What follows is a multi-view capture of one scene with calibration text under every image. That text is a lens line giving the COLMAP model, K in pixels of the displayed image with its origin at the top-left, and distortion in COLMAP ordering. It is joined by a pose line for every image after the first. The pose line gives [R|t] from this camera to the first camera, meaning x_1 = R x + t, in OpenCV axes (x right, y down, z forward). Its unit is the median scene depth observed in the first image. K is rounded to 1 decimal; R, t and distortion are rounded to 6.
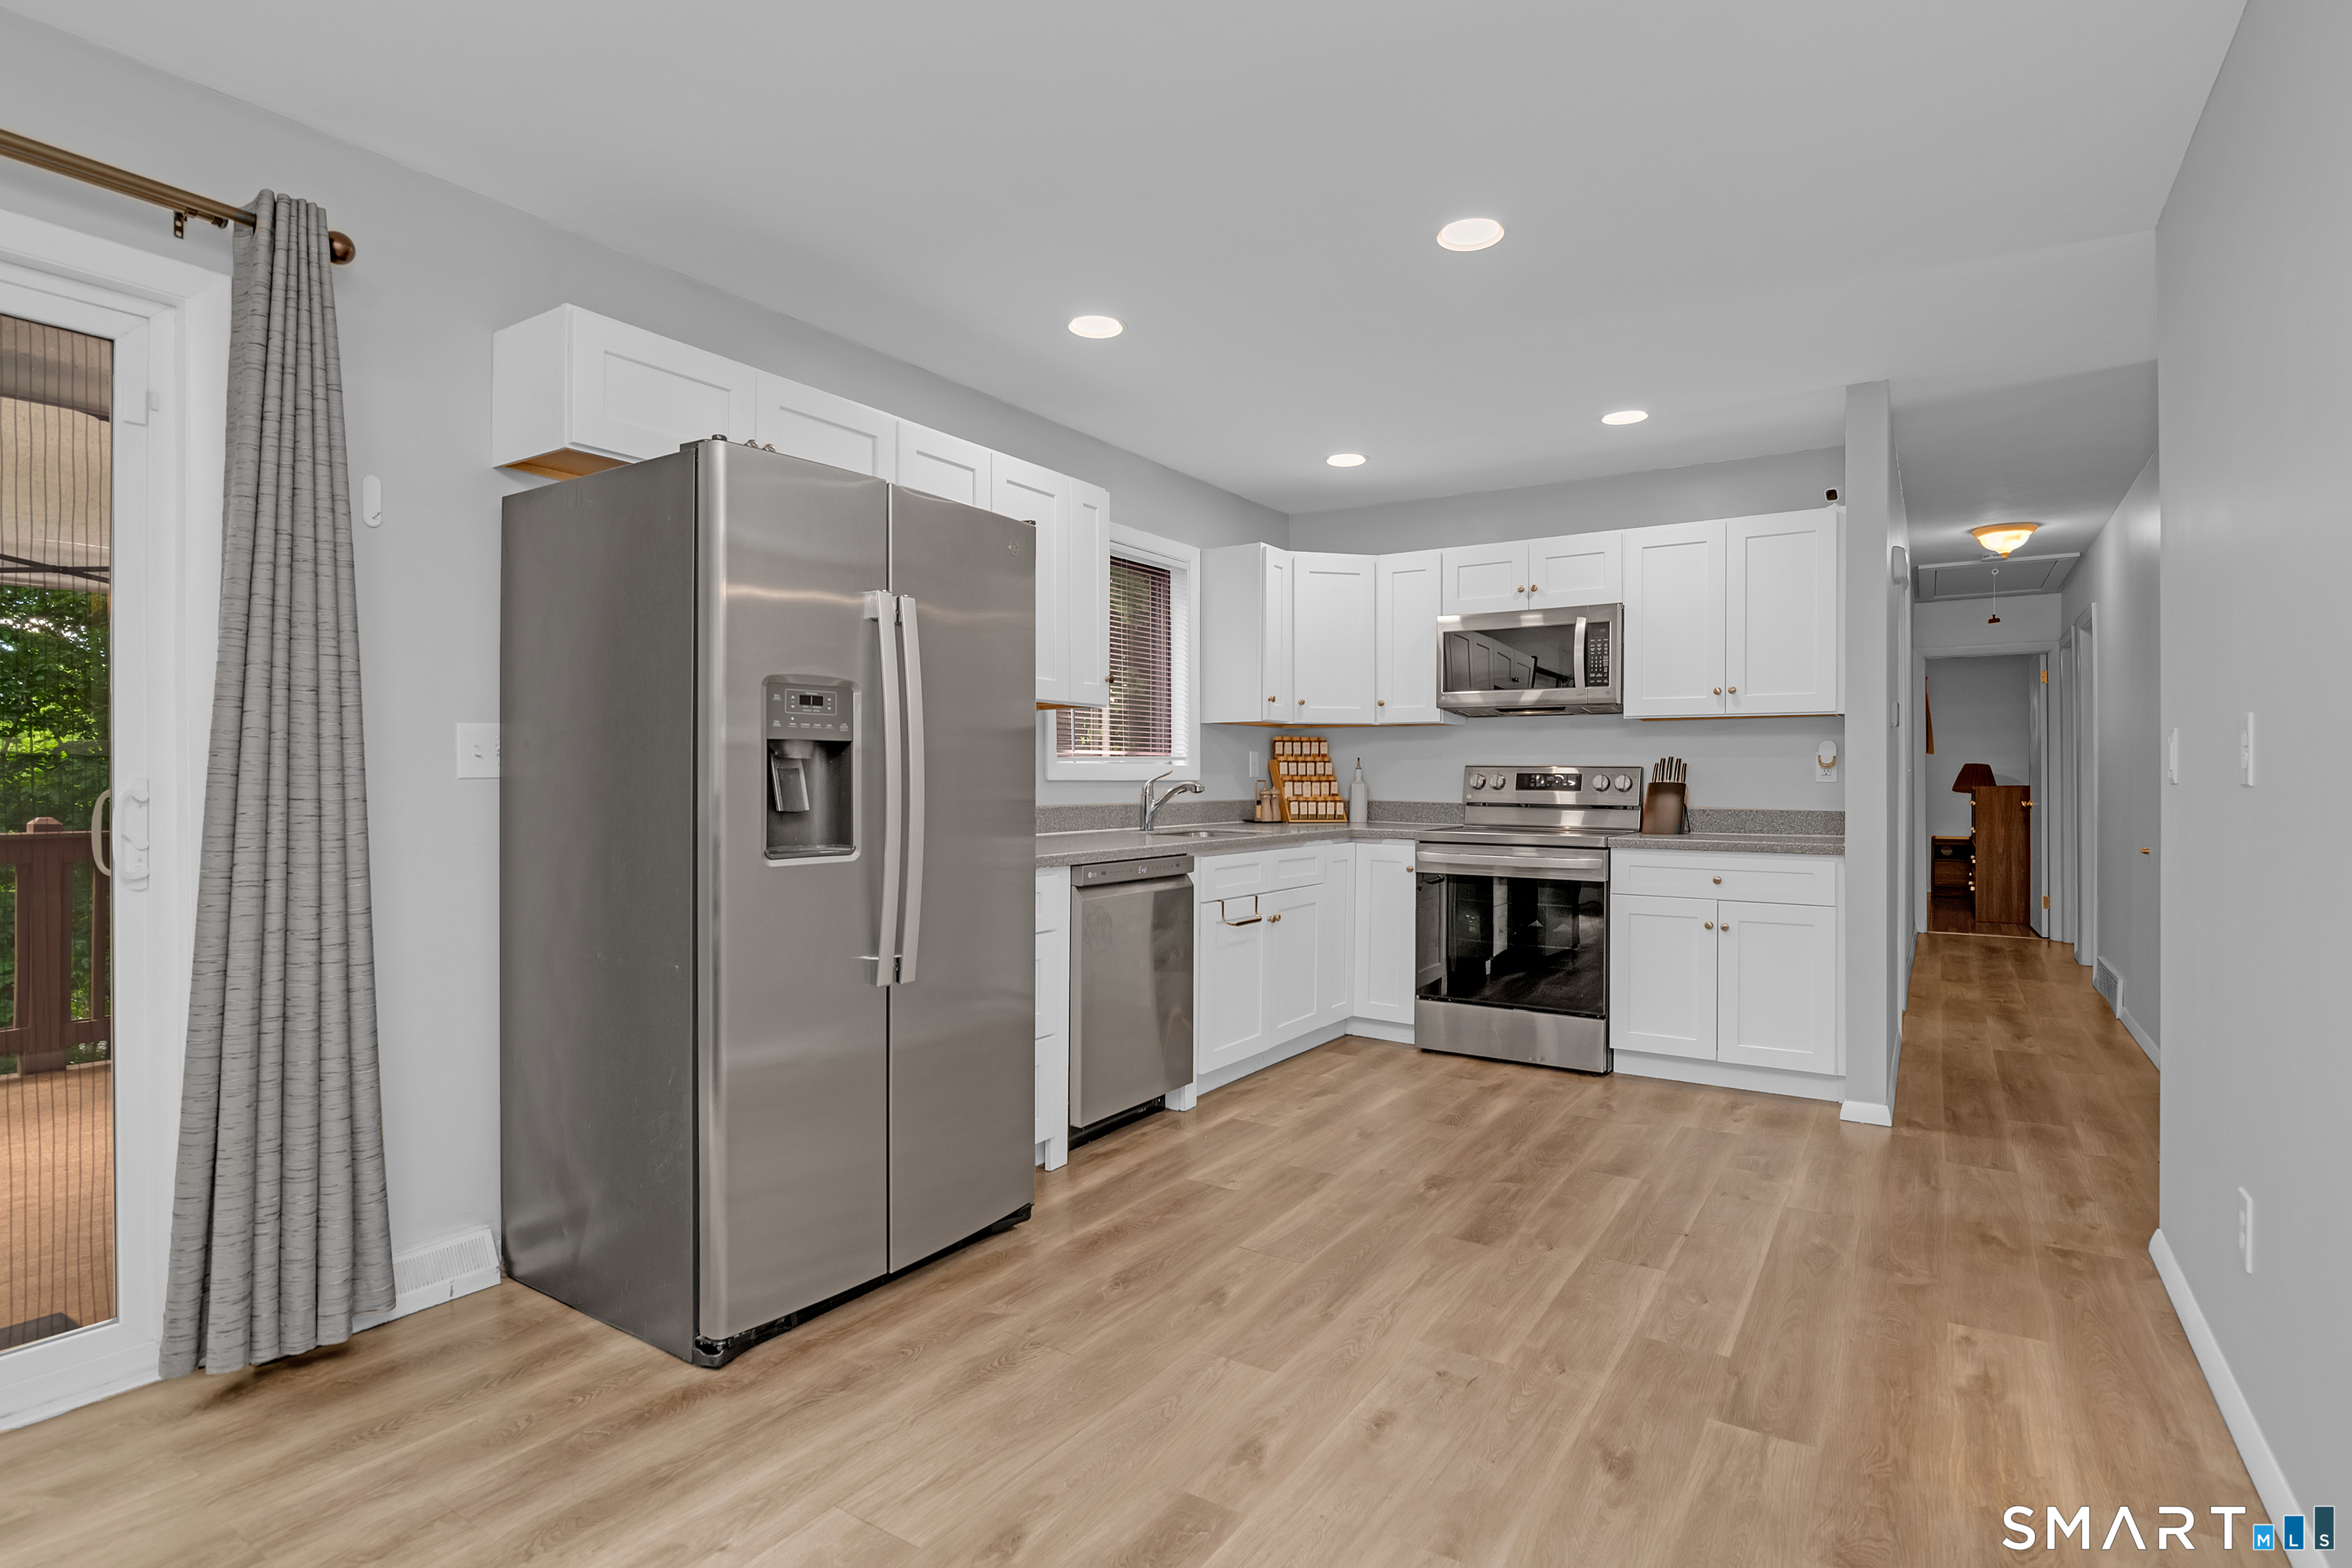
lens RADIAL K [[1165.9, 0, 1191.9], [0, 1165.9, 780.6], [0, 0, 1]] dist [-0.009730, -0.000338]
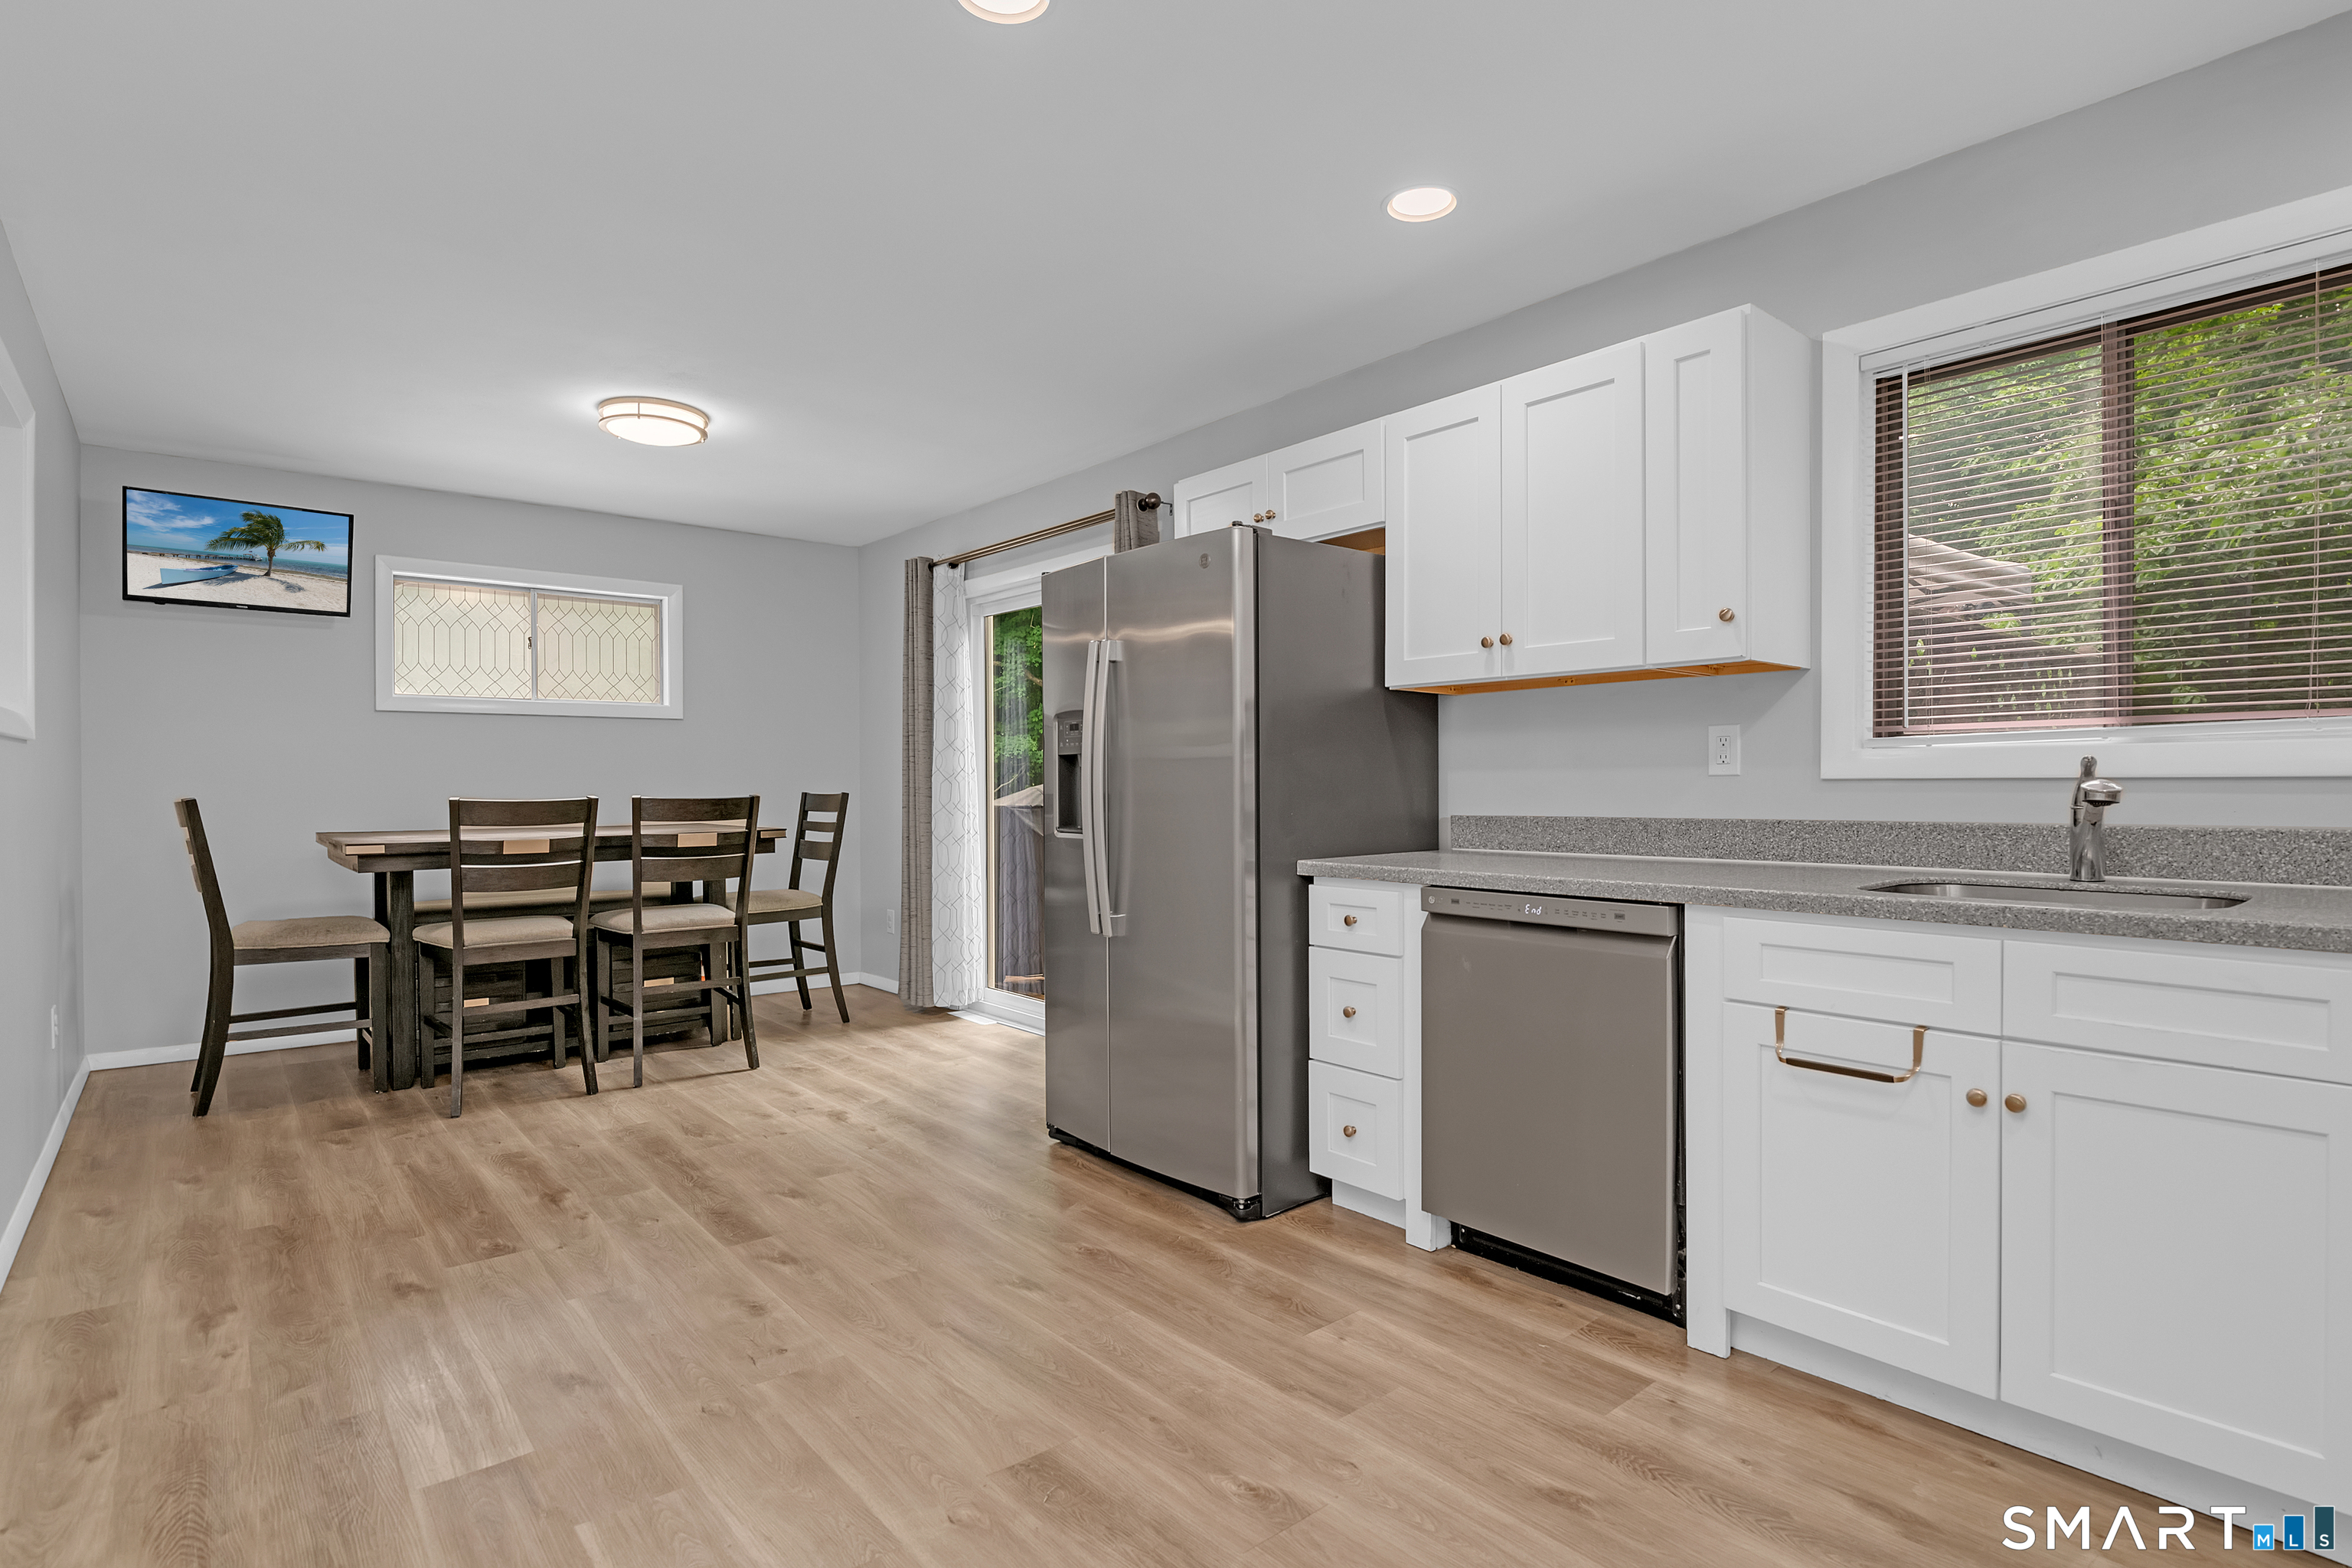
lens RADIAL K [[1174.6, 0, 1194.4], [0, 1174.6, 793.0], [0, 0, 1]] dist [-0.013561, -0.000192]
pose [[-0.289381, 0.007085, -0.957188, 0.545330], [0.002579, 0.999975, 0.006622, 0.002250], [0.957210, -0.000552, -0.289392, 0.816528]]
